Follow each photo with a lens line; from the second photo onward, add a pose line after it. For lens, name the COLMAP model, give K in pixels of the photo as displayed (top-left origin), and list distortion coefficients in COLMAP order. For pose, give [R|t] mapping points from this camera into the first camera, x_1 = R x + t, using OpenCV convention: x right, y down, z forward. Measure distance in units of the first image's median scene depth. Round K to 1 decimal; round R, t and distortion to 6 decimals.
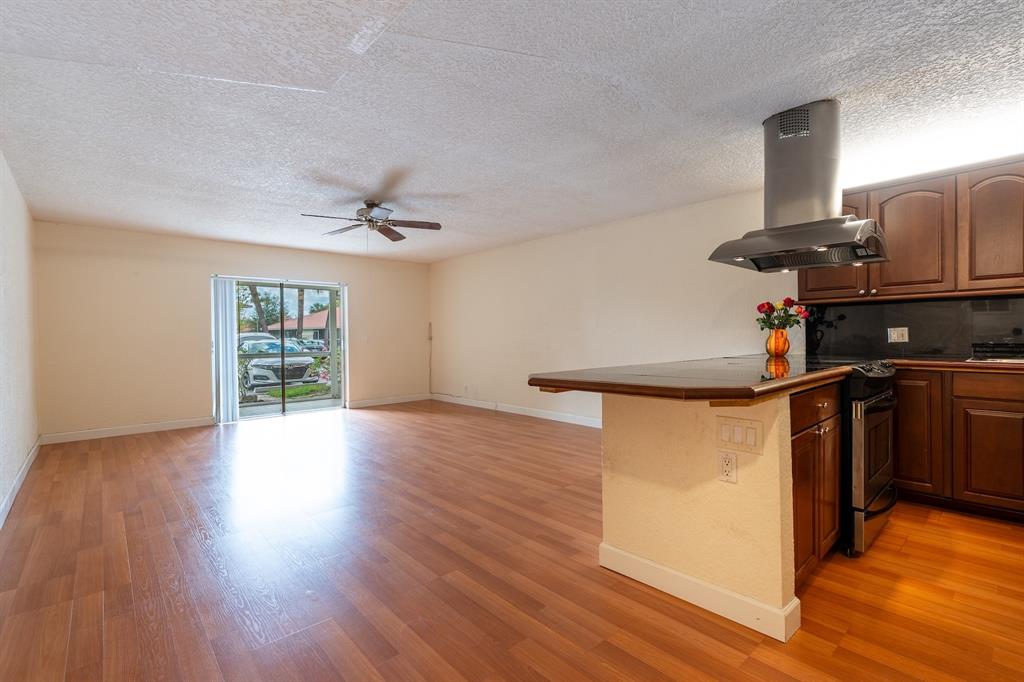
lens RADIAL K [[460.5, 0, 512.0], [0, 460.5, 341.0], [0, 0, 1]] dist [0.000340, 0.000097]
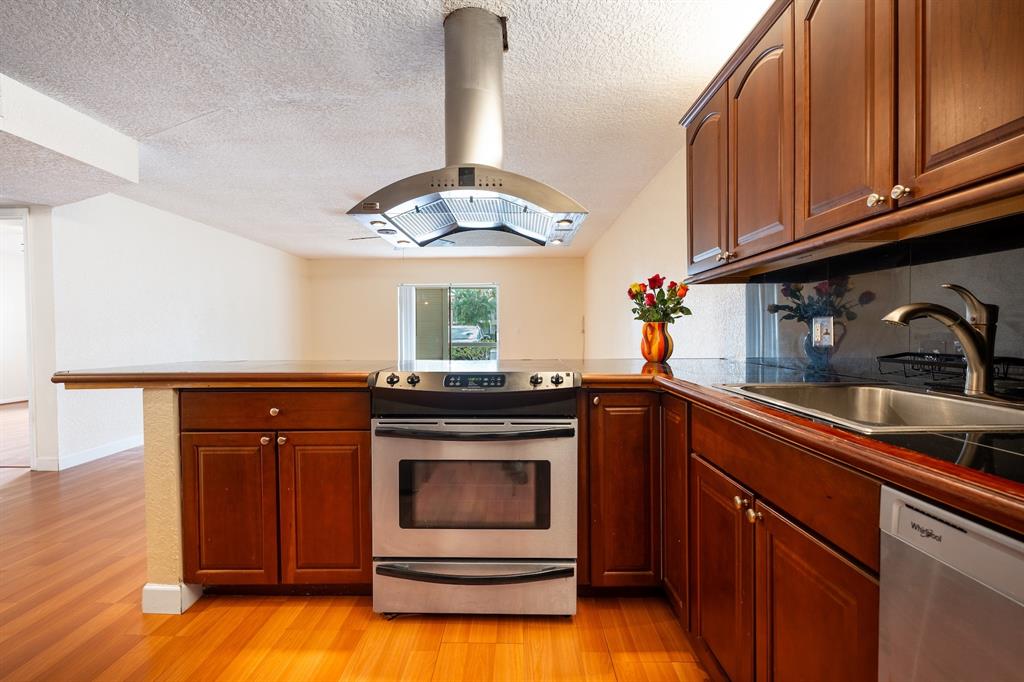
lens RADIAL K [[460.5, 0, 512.0], [0, 460.5, 341.0], [0, 0, 1]] dist [0.000340, 0.000097]
pose [[0.727374, 0.020006, -0.685949, 1.236001], [-0.006963, 0.999739, 0.021774, -0.016512], [0.686205, -0.011062, 0.727324, 0.506889]]
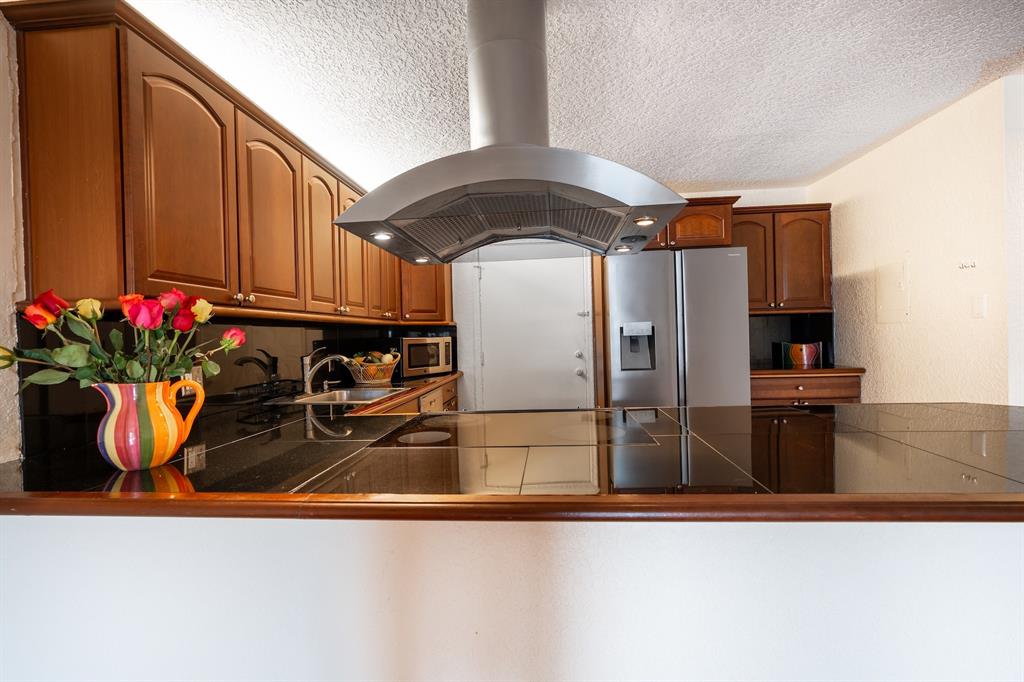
lens RADIAL K [[460.5, 0, 512.0], [0, 460.5, 341.0], [0, 0, 1]] dist [0.000340, 0.000097]
pose [[-0.685473, 0.025824, 0.727640, 0.242353], [0.042862, 0.999069, 0.004921, -0.060904], [-0.726835, 0.034562, -0.685942, 1.444196]]
